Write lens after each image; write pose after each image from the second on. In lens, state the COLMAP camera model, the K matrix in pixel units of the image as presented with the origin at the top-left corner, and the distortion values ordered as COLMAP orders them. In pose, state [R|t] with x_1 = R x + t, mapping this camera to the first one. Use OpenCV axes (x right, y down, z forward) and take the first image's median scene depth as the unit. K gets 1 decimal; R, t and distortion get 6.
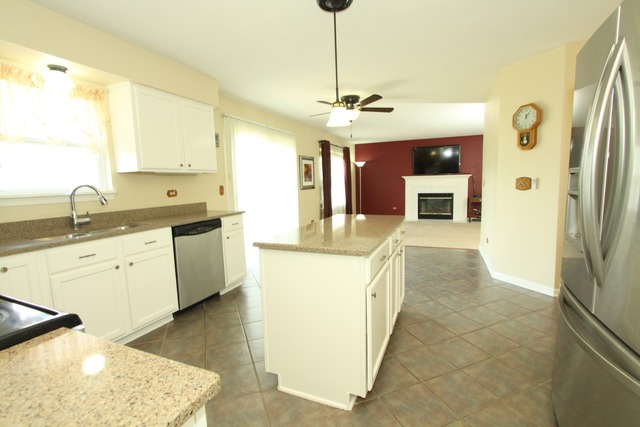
lens RADIAL K [[294.3, 0, 323.9], [0, 294.3, 213.5], [0, 0, 1]] dist [-0.016792, 0.003247]
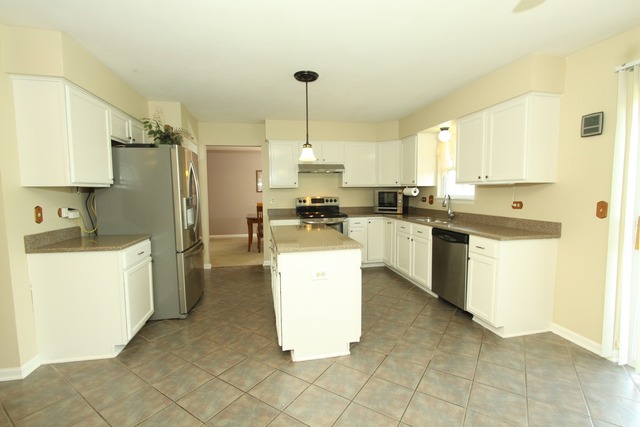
lens RADIAL K [[294.3, 0, 321.2], [0, 294.3, 213.0], [0, 0, 1]] dist [-0.016792, 0.003247]
pose [[-0.826611, 0.078062, -0.557334, 0.548804], [-0.029301, 0.983020, 0.181143, -0.208863], [0.562011, 0.166065, -0.810288, 1.513230]]
